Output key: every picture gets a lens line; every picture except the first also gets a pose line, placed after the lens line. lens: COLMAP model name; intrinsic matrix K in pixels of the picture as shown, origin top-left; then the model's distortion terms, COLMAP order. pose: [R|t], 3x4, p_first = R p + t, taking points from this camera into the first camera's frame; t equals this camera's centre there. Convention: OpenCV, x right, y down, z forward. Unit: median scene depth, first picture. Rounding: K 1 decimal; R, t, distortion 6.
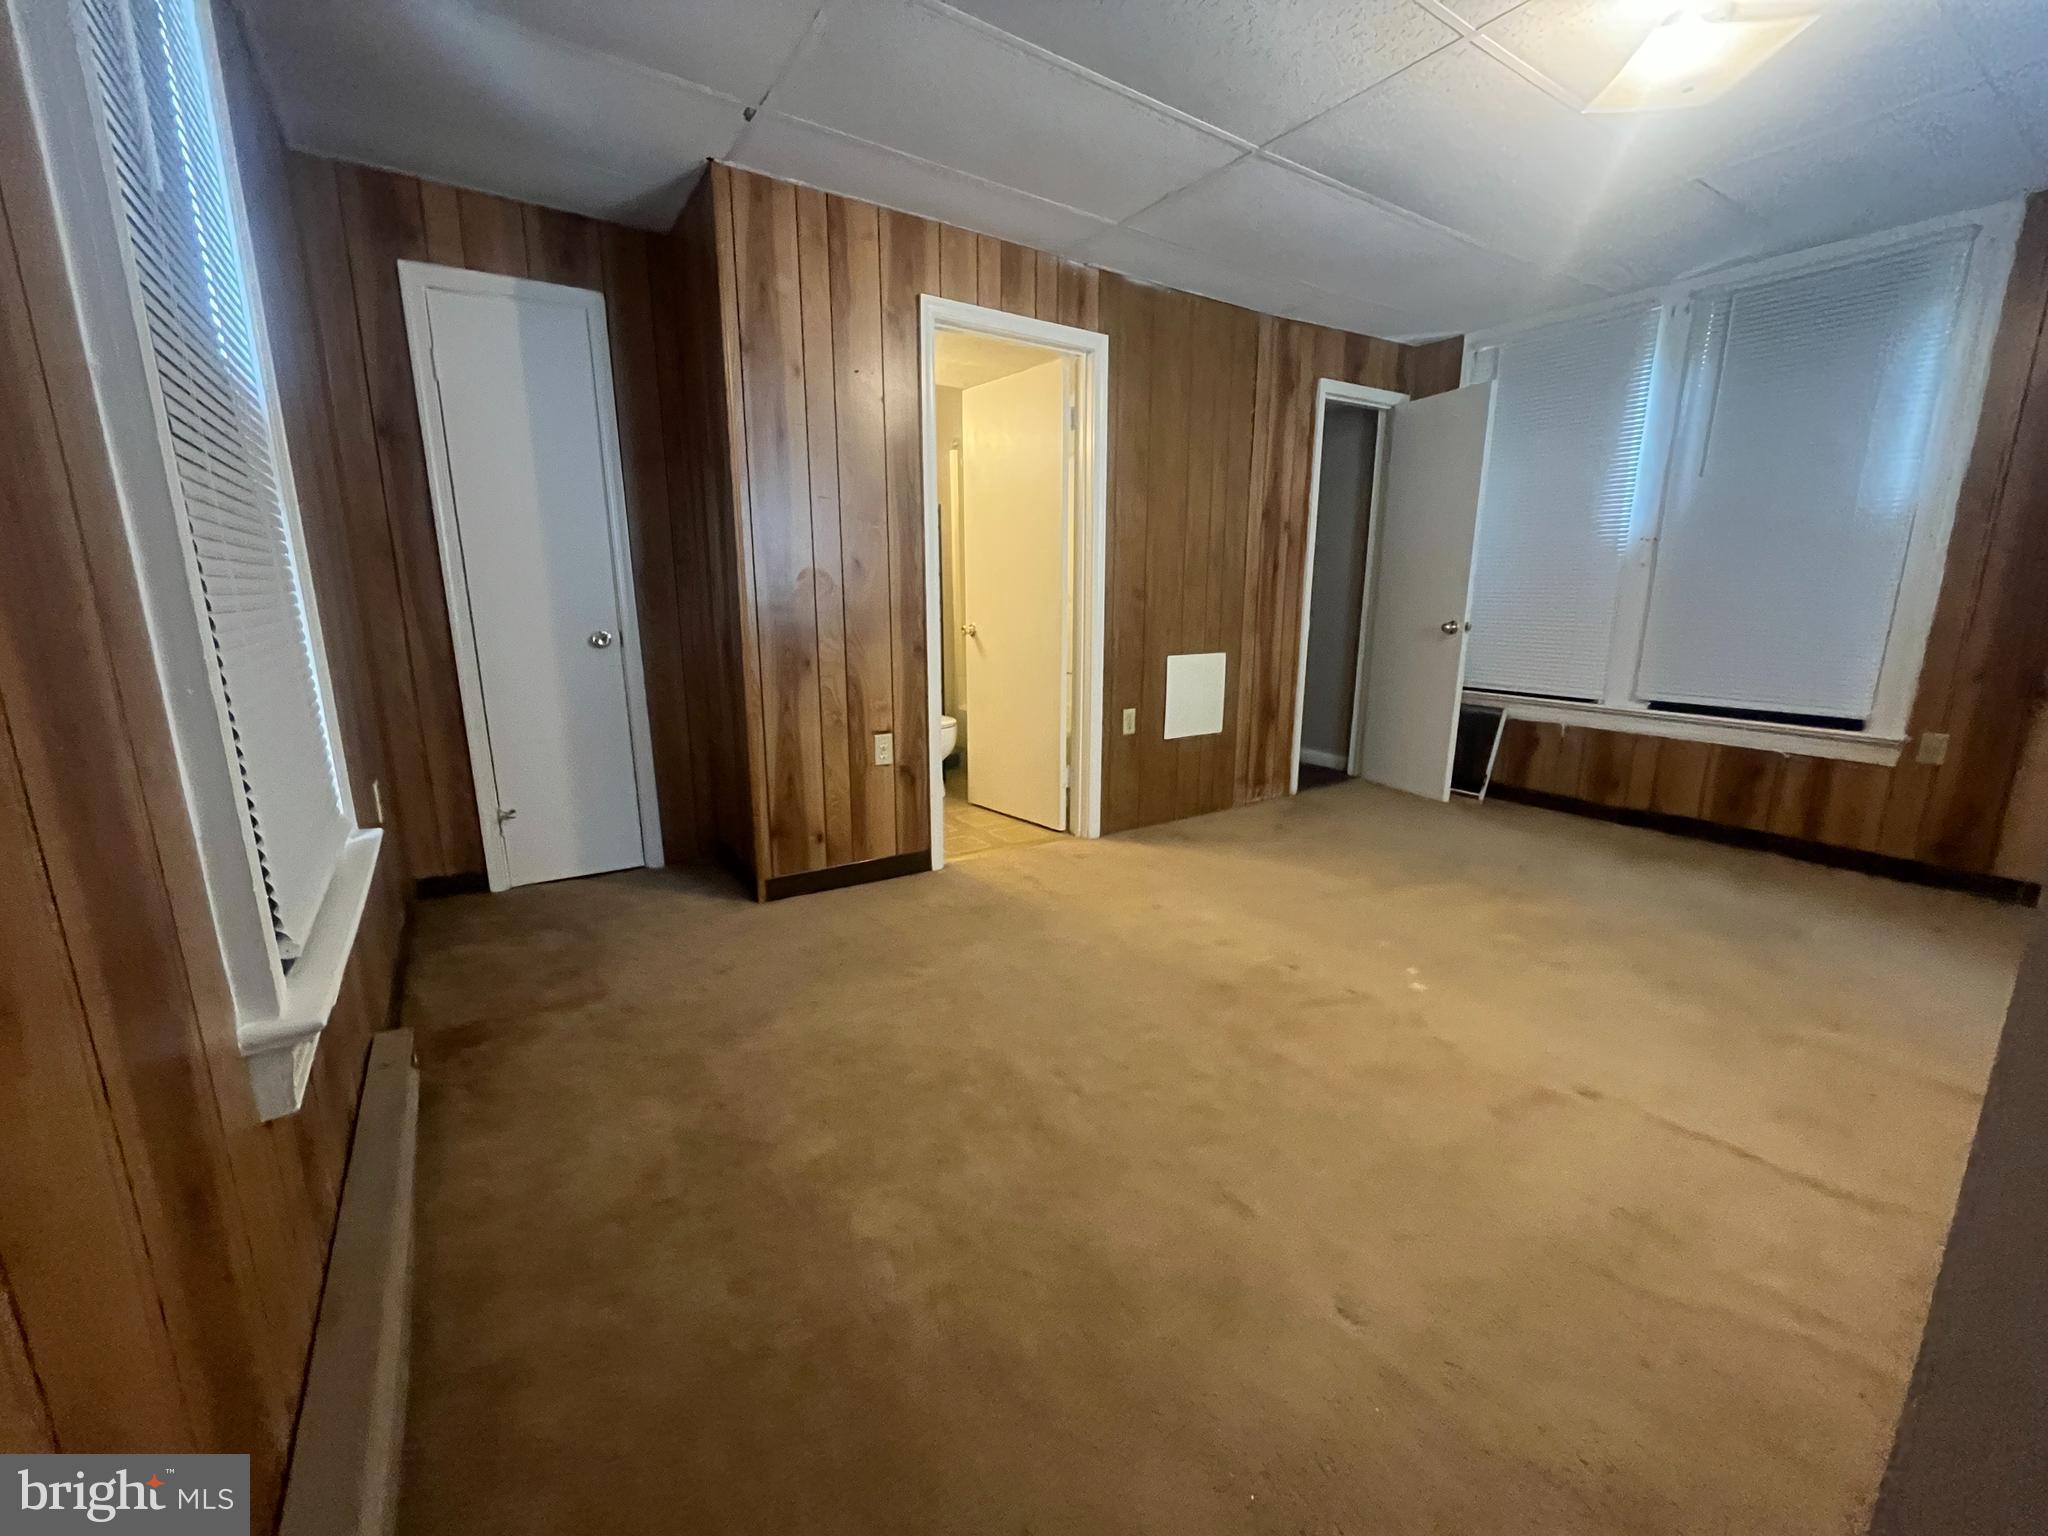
lens RADIAL K [[830.4, 0, 1021.2], [0, 830.4, 768.3], [0, 0, 1]] dist [0.000908, 0.000124]
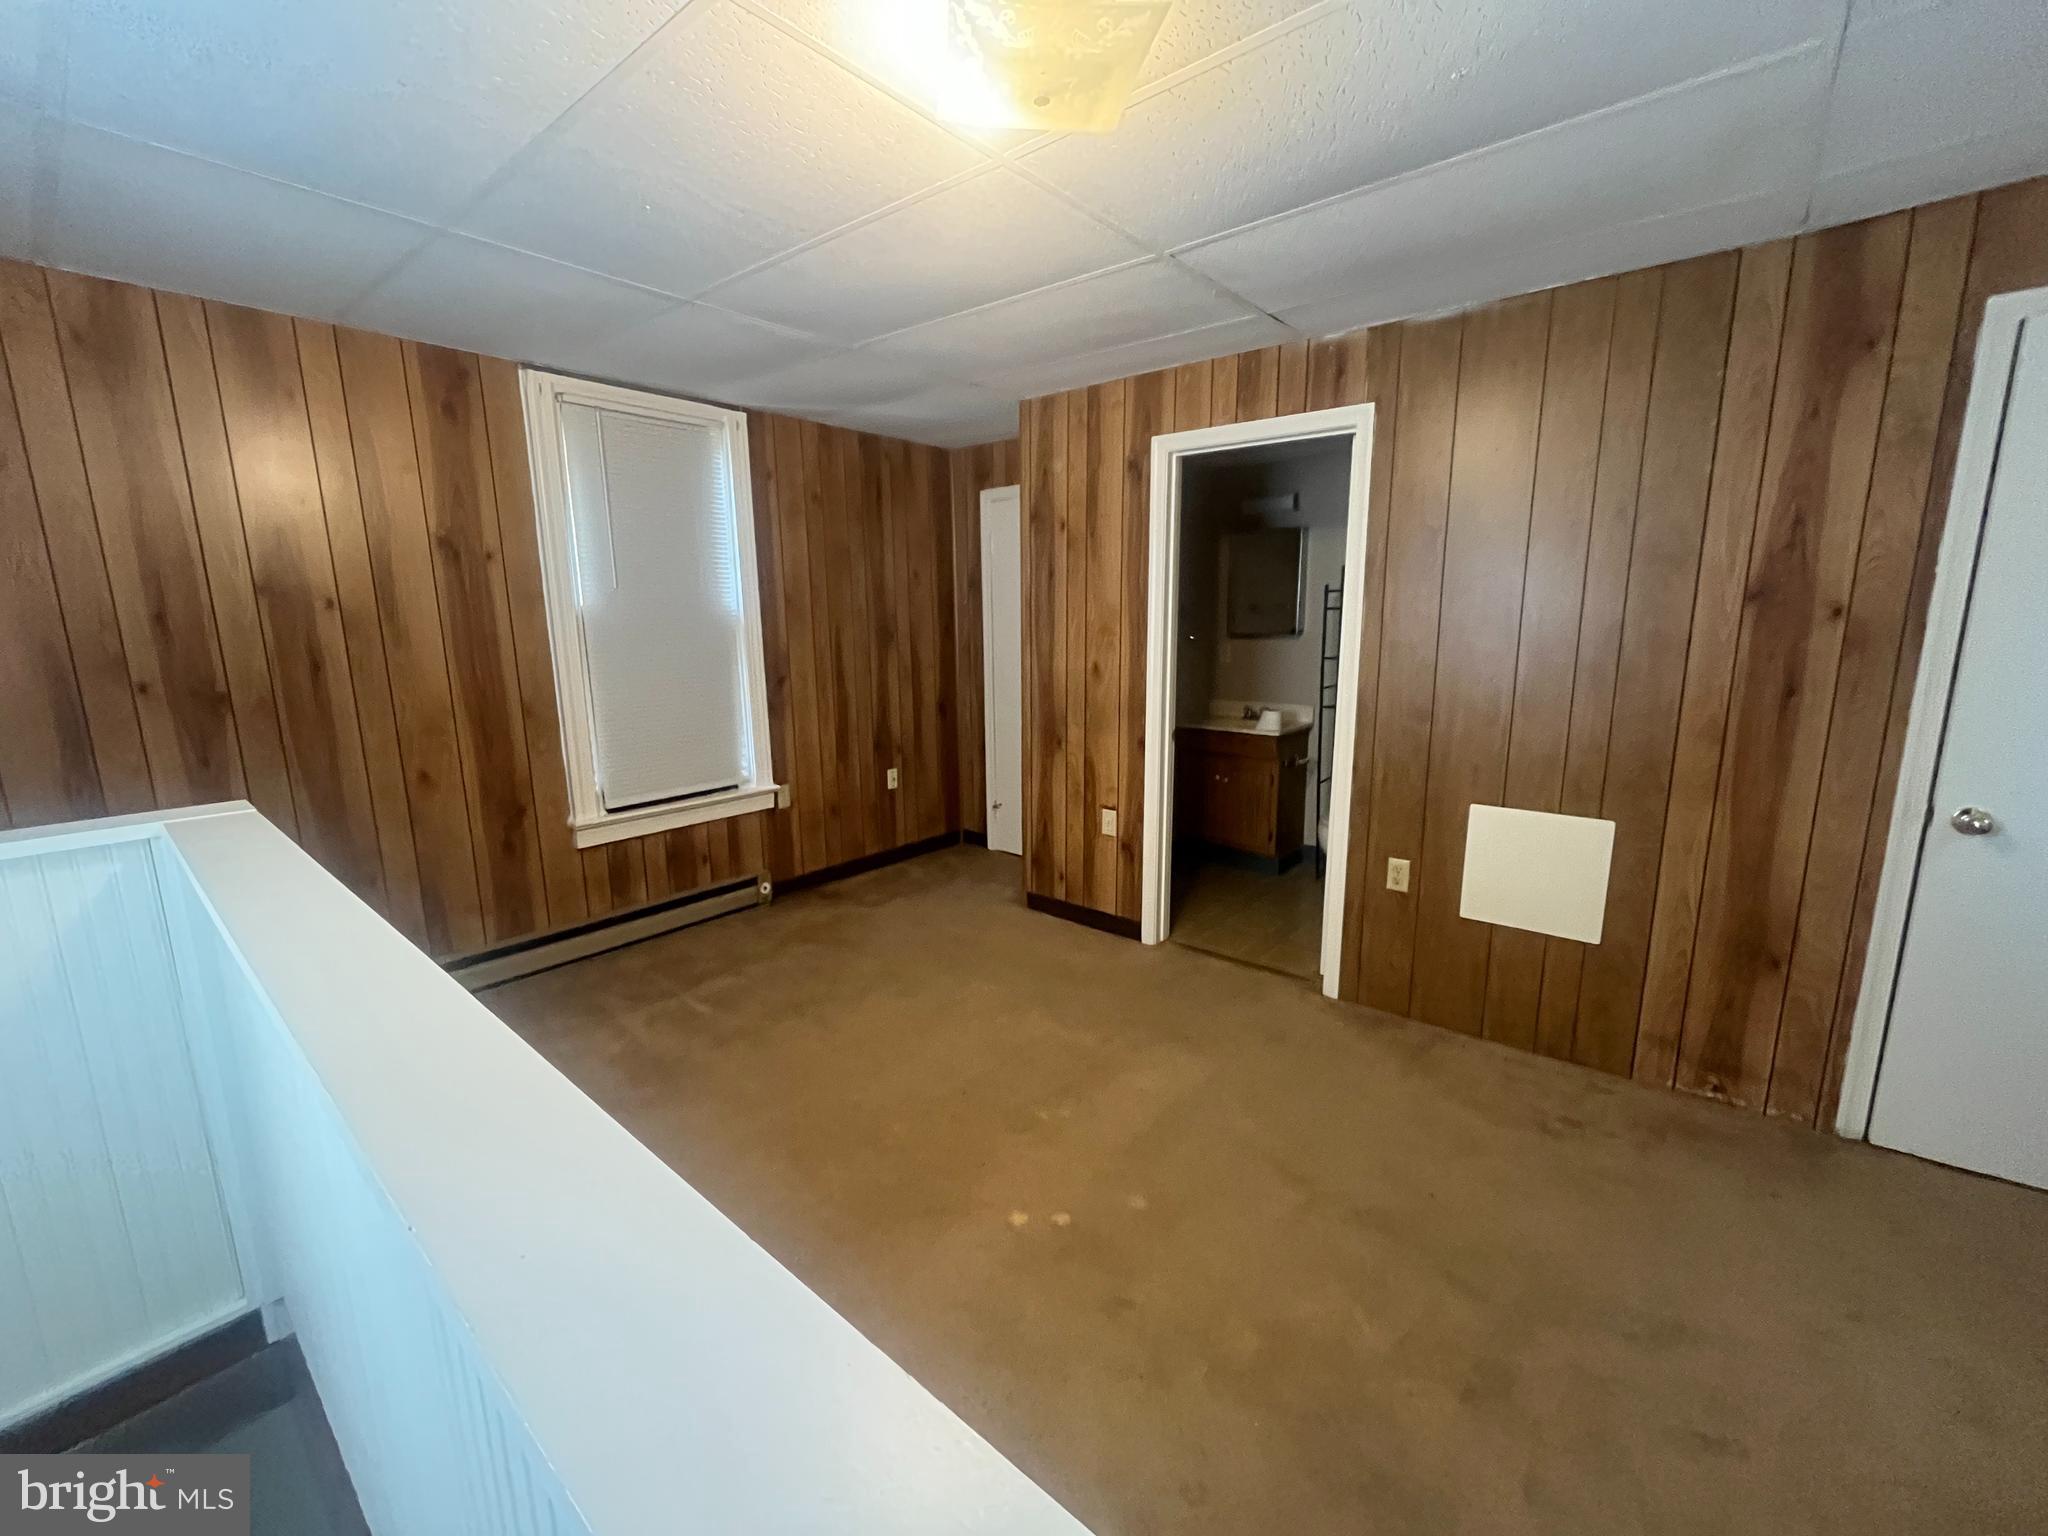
lens RADIAL K [[827.0, 0, 1017.1], [0, 827.0, 766.9], [0, 0, 1]] dist [-0.001952, 0.000021]
pose [[0.280481, 0.171258, -0.944458, 0.827348], [-0.191290, 0.974190, 0.119841, -0.199805], [0.940606, 0.147052, 0.306001, 0.469443]]
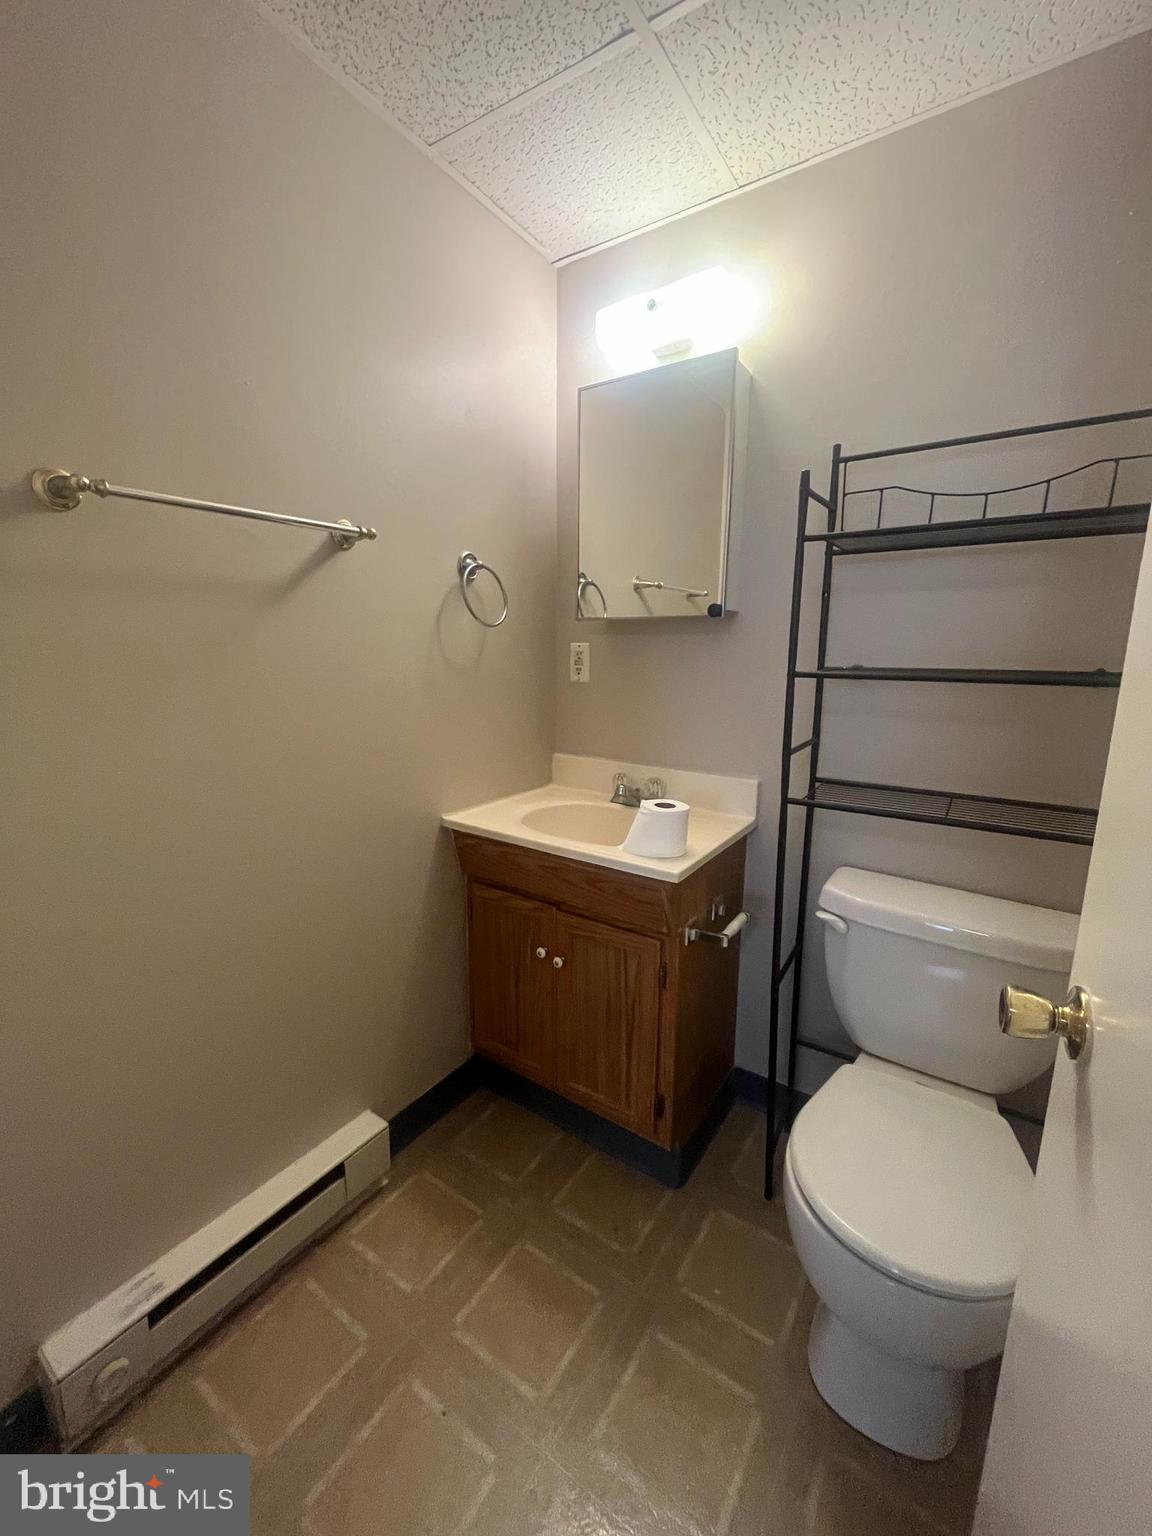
lens RADIAL K [[620.3, 0, 576.0], [0, 620.3, 768.0], [0, 0, 1]] dist [-0.001952, 0.000021]
pose [[0.373910, 0.172972, -0.911193, 0.014627], [-0.205347, 0.973512, 0.100537, -0.257126], [0.904447, 0.149519, 0.399525, 1.031282]]
